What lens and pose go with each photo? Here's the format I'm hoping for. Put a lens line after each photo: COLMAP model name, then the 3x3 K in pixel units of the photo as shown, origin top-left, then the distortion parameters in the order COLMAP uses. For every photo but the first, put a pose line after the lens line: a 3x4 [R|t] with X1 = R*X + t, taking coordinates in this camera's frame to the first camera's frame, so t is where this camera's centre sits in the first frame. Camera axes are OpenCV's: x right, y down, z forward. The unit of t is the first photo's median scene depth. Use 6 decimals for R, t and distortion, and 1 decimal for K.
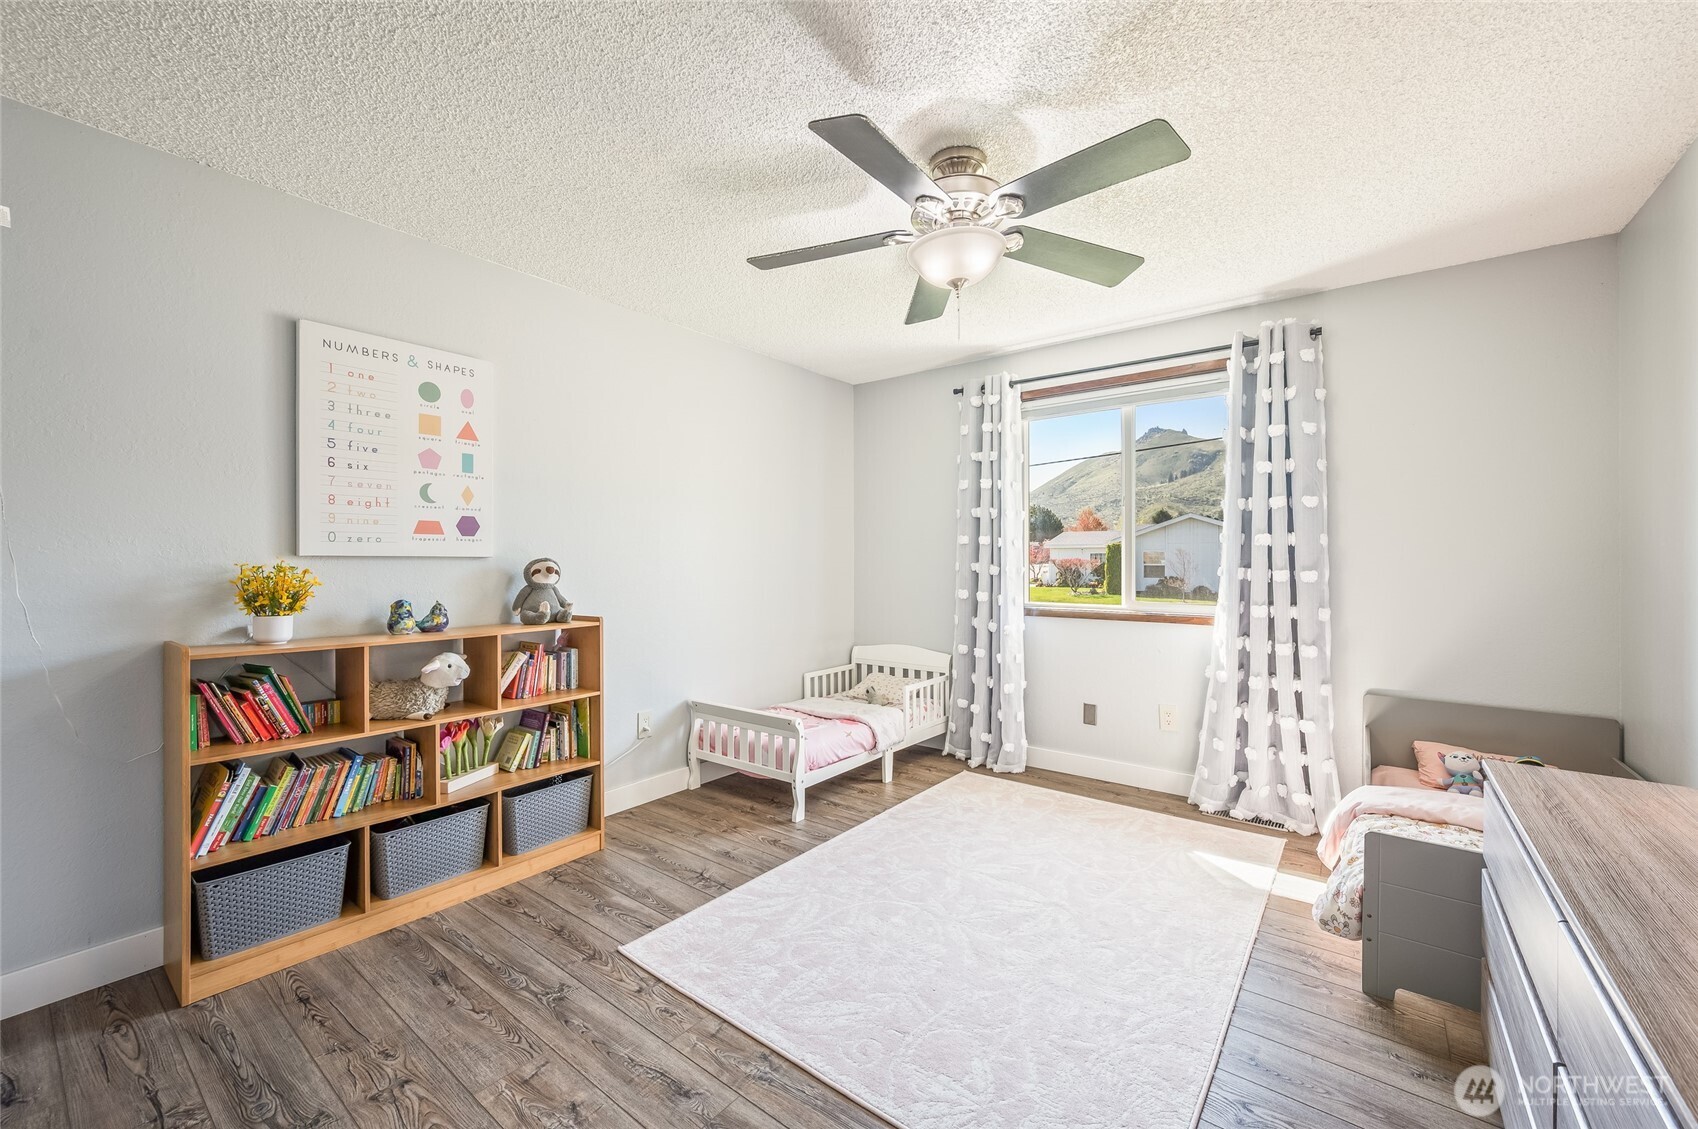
lens RADIAL K [[674.2, 0, 845.2], [0, 674.2, 564.5], [0, 0, 1]] dist [-0.000893, -0.000066]
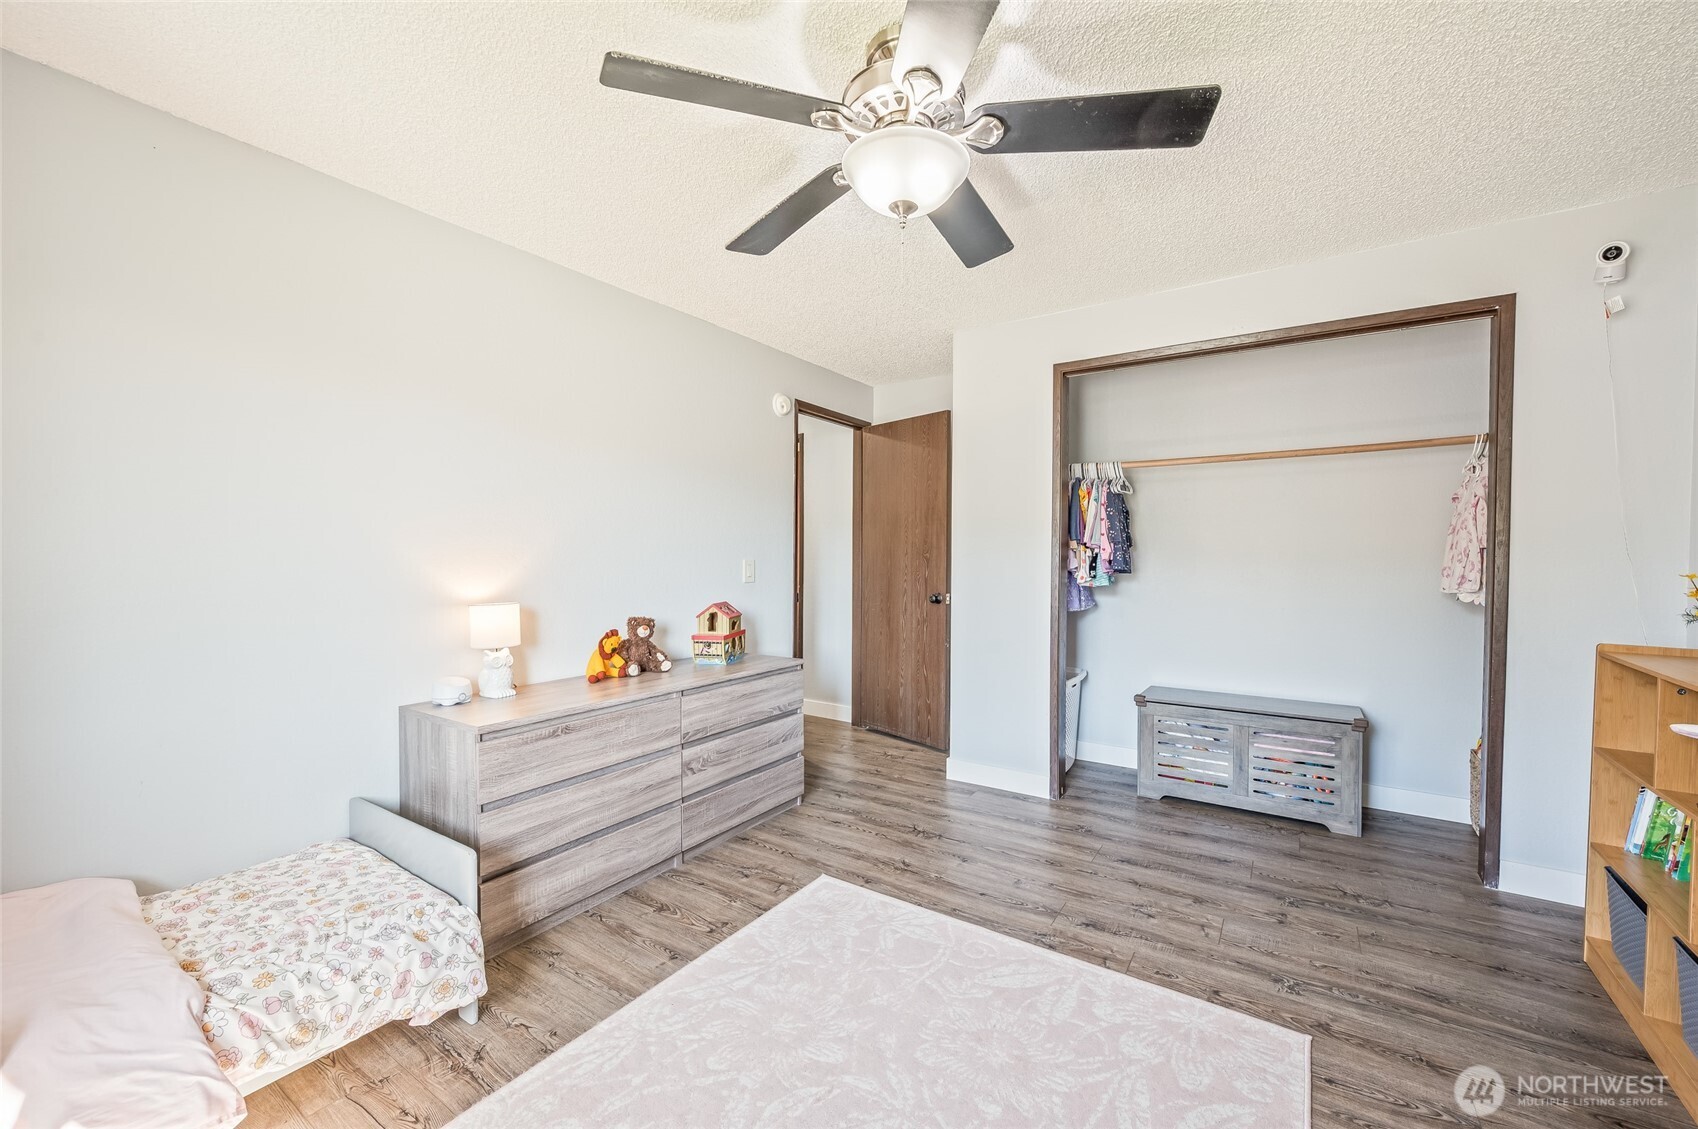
lens RADIAL K [[674.2, 0, 845.2], [0, 674.2, 564.5], [0, 0, 1]] dist [-0.000893, -0.000066]
pose [[-0.997533, -0.004979, -0.070017, 0.331670], [-0.006607, 0.999713, 0.023048, -0.025919], [0.069882, 0.023454, -0.997279, 2.014941]]
